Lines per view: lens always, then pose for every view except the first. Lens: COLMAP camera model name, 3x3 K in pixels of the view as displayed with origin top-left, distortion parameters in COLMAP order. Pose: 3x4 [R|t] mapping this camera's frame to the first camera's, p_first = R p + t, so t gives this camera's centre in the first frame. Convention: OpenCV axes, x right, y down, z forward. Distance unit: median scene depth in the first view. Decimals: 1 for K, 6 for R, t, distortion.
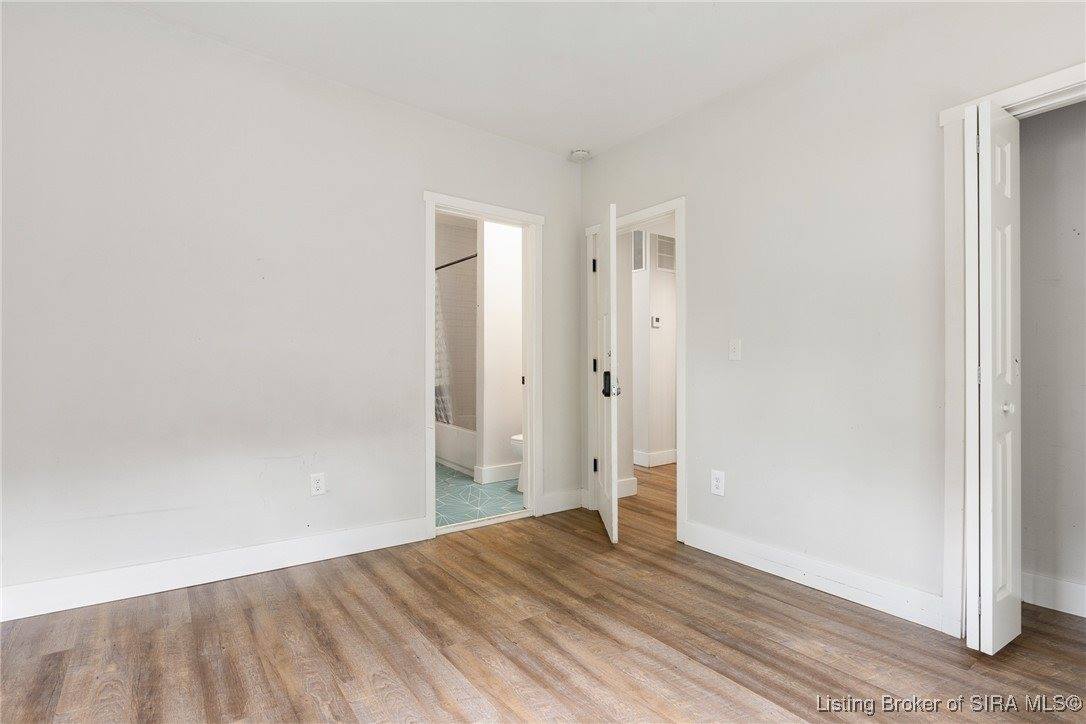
lens RADIAL K [[490.6, 0, 543.6], [0, 490.6, 355.7], [0, 0, 1]] dist [0.000411, -0.000228]
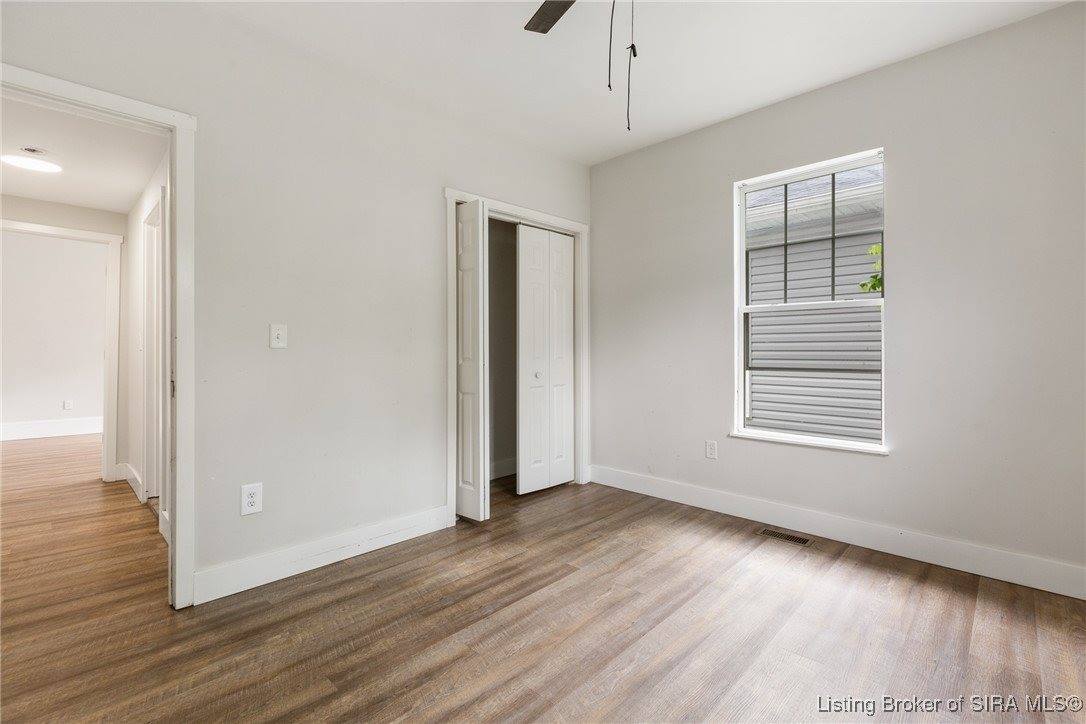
lens RADIAL K [[490.6, 0, 543.6], [0, 490.6, 355.7], [0, 0, 1]] dist [0.000411, -0.000228]
pose [[-0.123450, -0.019073, 0.992167, -0.645710], [-0.013918, 0.999750, 0.017486, 0.008028], [-0.992253, -0.011651, -0.123685, 0.825676]]
